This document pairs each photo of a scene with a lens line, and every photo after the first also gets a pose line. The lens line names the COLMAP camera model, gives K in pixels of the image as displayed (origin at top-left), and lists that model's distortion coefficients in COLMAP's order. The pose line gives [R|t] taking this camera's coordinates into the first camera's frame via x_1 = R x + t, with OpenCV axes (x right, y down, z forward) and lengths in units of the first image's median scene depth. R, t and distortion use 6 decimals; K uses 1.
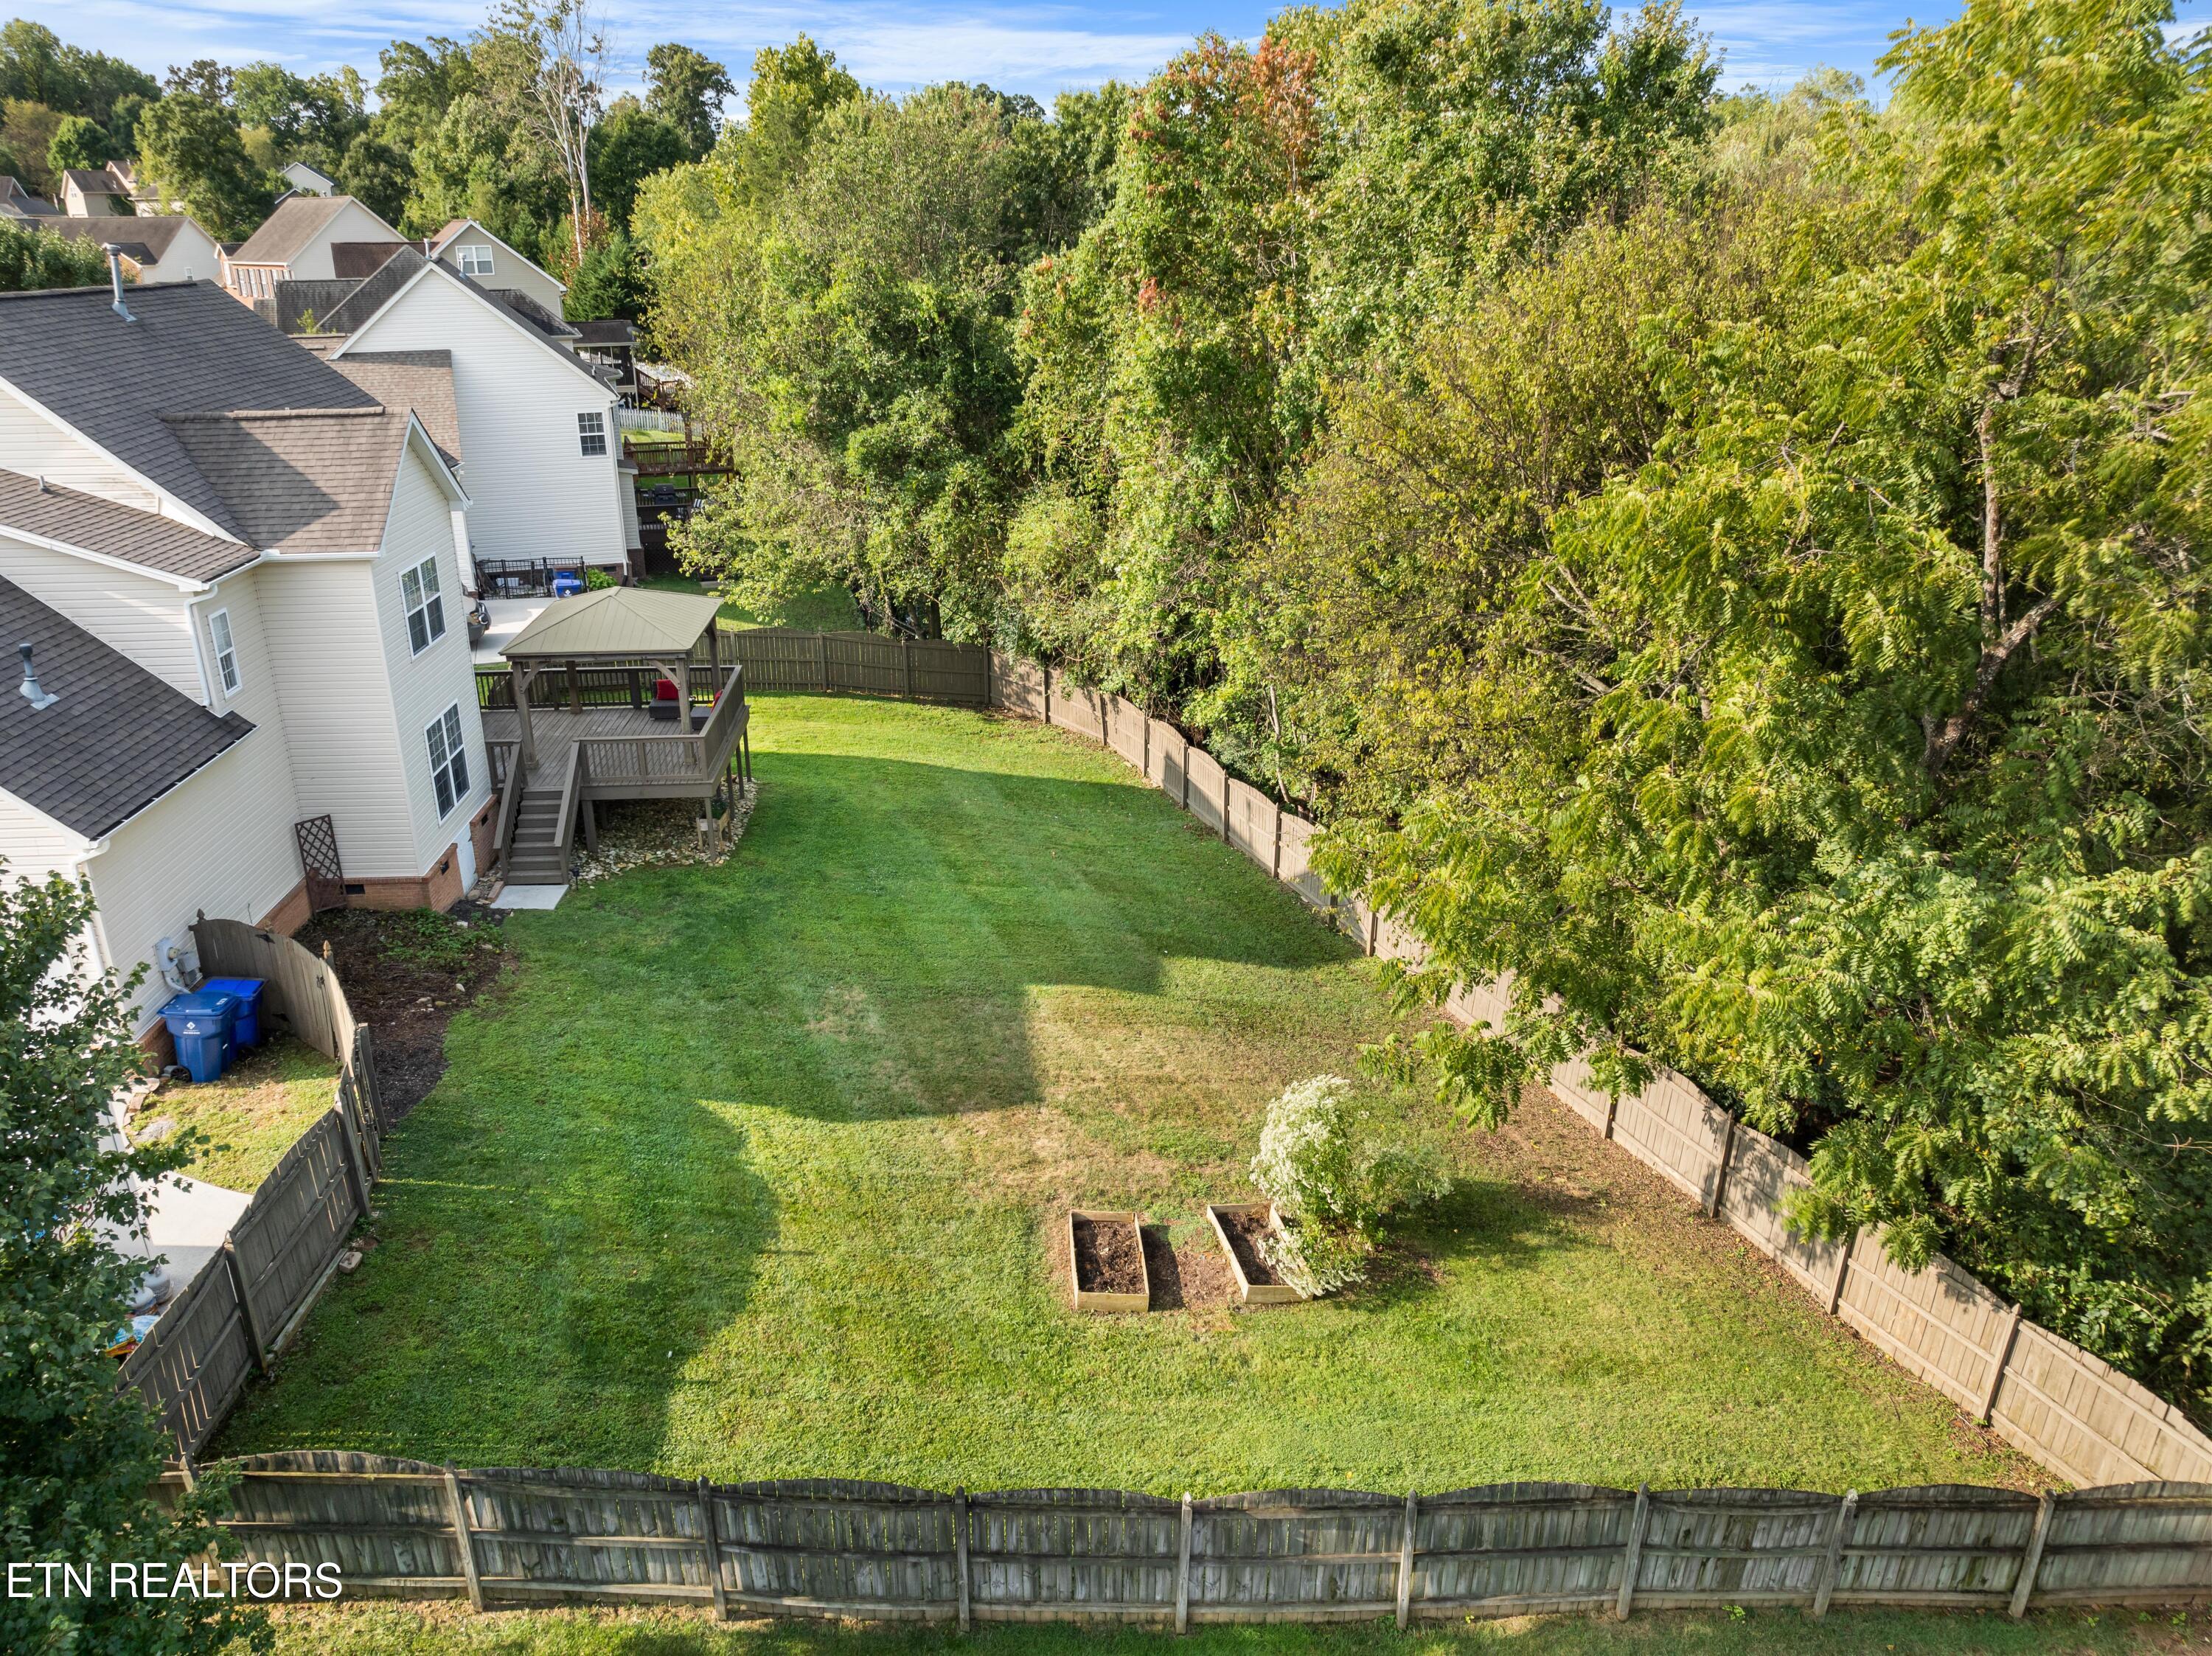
lens RADIAL K [[1562.3, 0, 1124.9], [0, 1562.3, 826.2], [0, 0, 1]] dist [-0.056358, 0.024195]
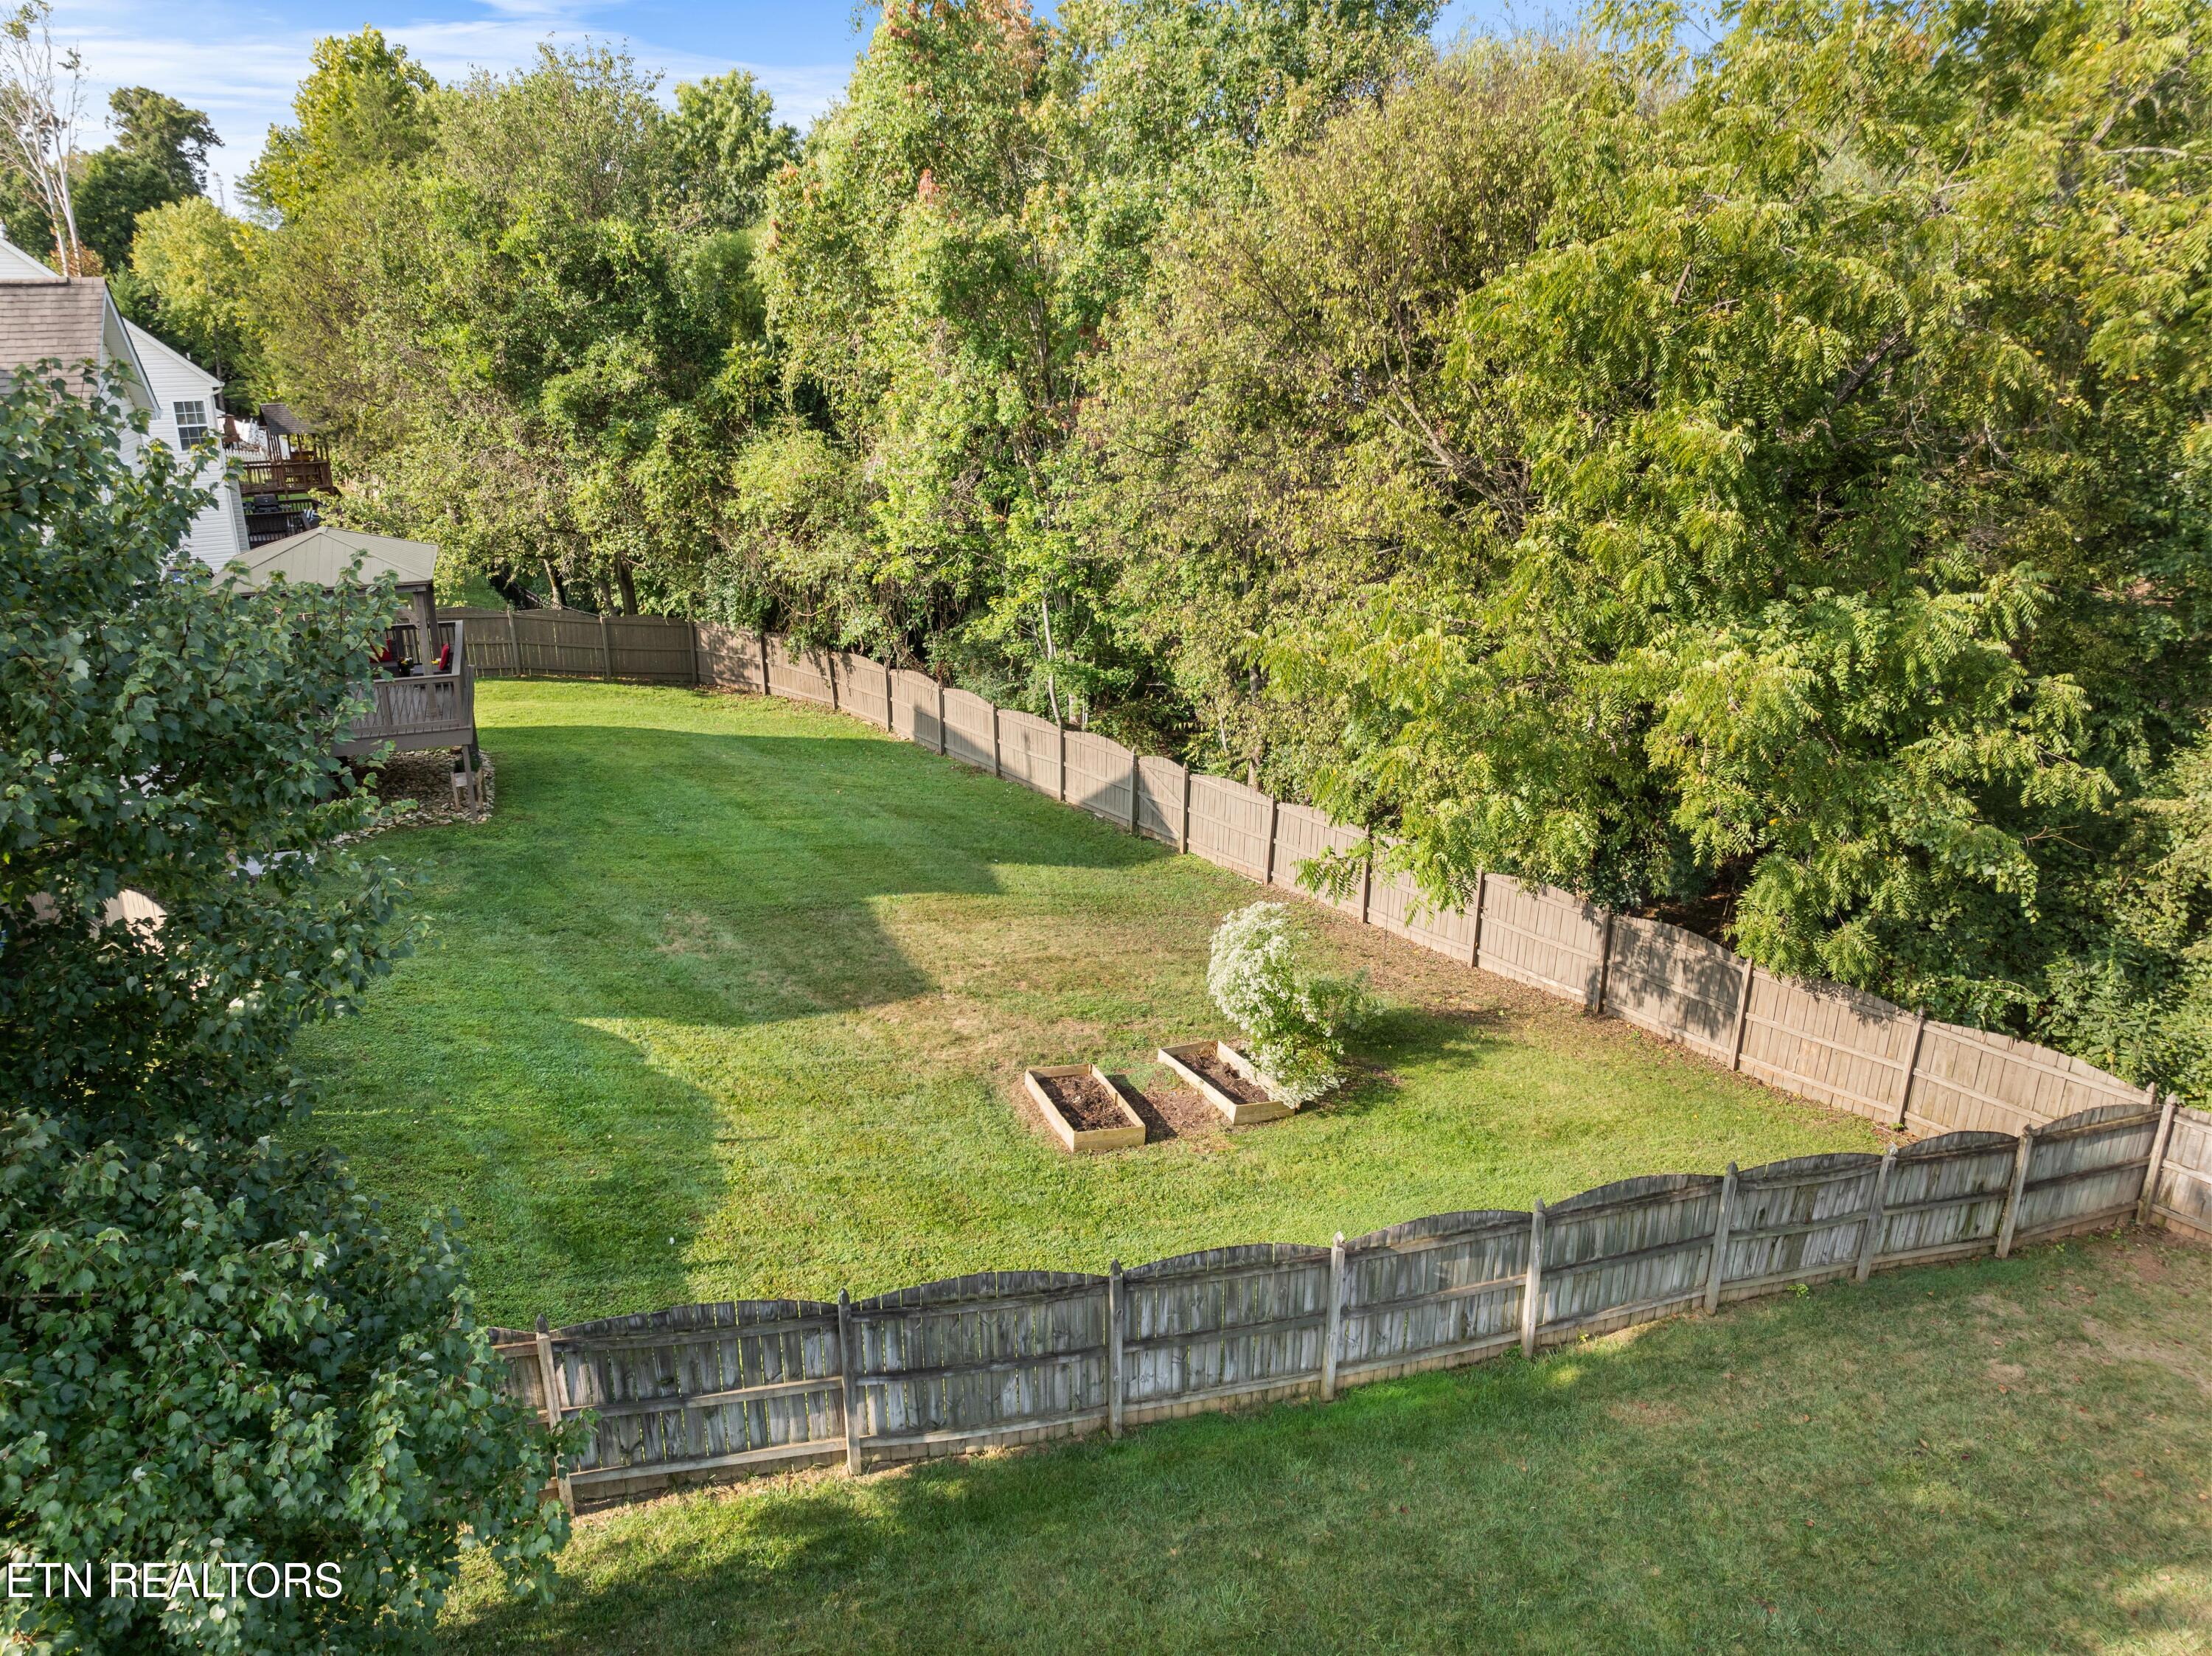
lens RADIAL K [[1562.3, 0, 1124.9], [0, 1562.3, 826.2], [0, 0, 1]] dist [-0.056358, 0.024195]
pose [[0.956675, -0.094693, 0.275328, -0.204768], [0.108253, 0.993527, -0.034443, 0.129149], [-0.270284, 0.062756, 0.960733, 0.069145]]
